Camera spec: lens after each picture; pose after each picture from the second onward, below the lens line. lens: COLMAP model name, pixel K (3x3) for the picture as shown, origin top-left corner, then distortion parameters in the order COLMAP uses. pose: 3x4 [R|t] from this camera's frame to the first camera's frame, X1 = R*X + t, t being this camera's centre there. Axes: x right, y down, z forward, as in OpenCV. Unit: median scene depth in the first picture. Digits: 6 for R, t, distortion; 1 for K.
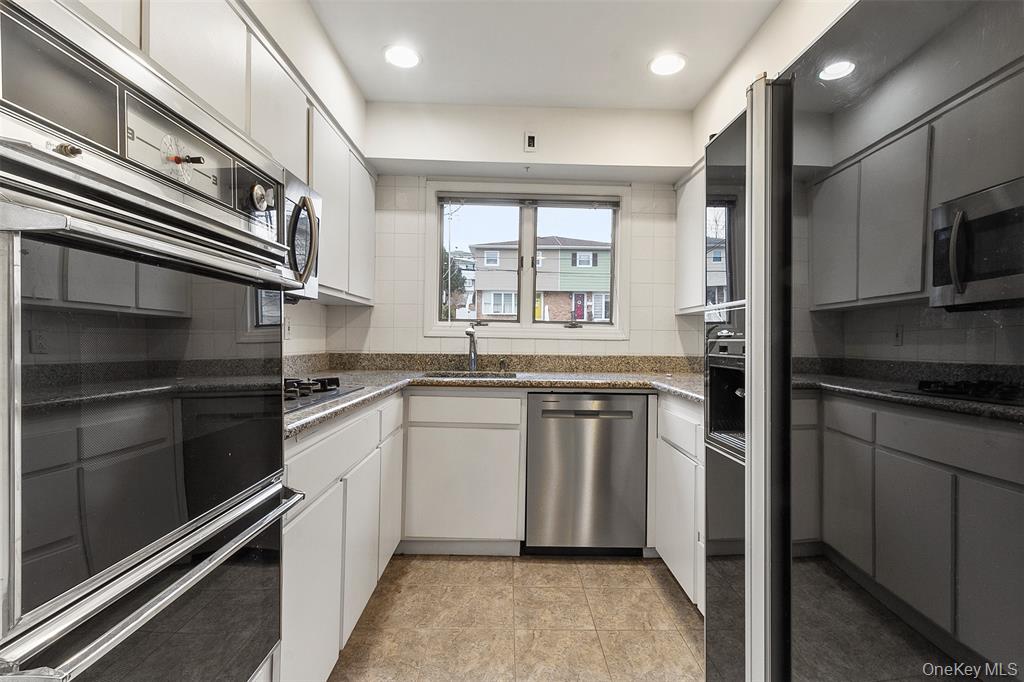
lens RADIAL K [[488.4, 0, 512.8], [0, 488.4, 356.7], [0, 0, 1]] dist [0.006095, -0.000076]
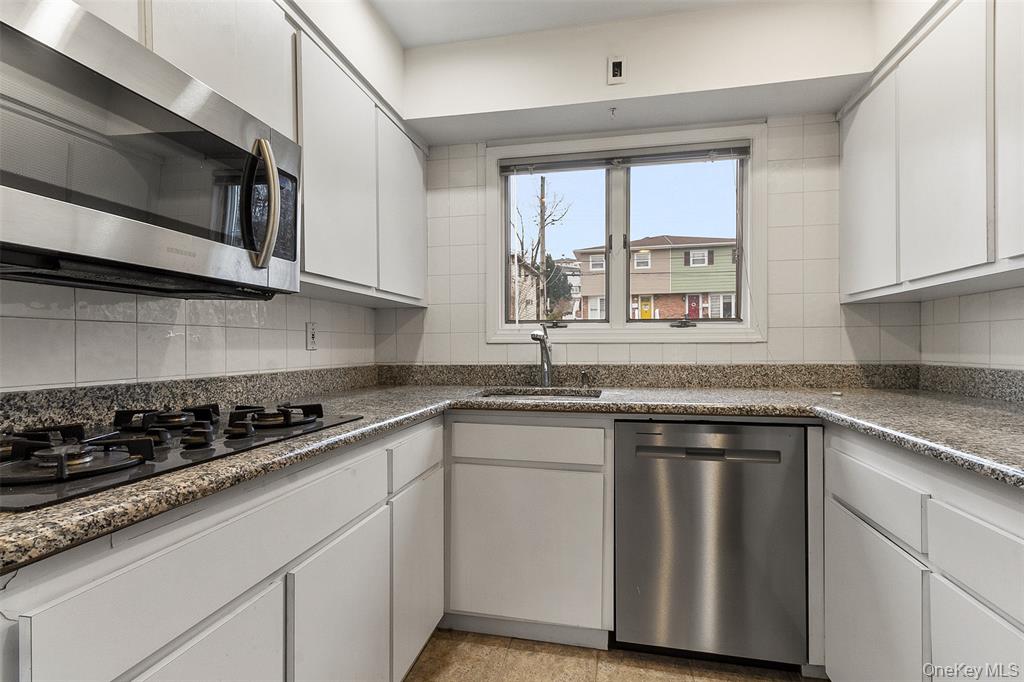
lens RADIAL K [[488.4, 0, 512.8], [0, 488.4, 356.7], [0, 0, 1]] dist [0.006095, -0.000076]
pose [[0.975611, -0.014016, -0.219057, 0.035911], [0.010699, 0.999810, -0.016319, -0.005994], [0.219244, 0.013577, 0.975576, 0.239674]]
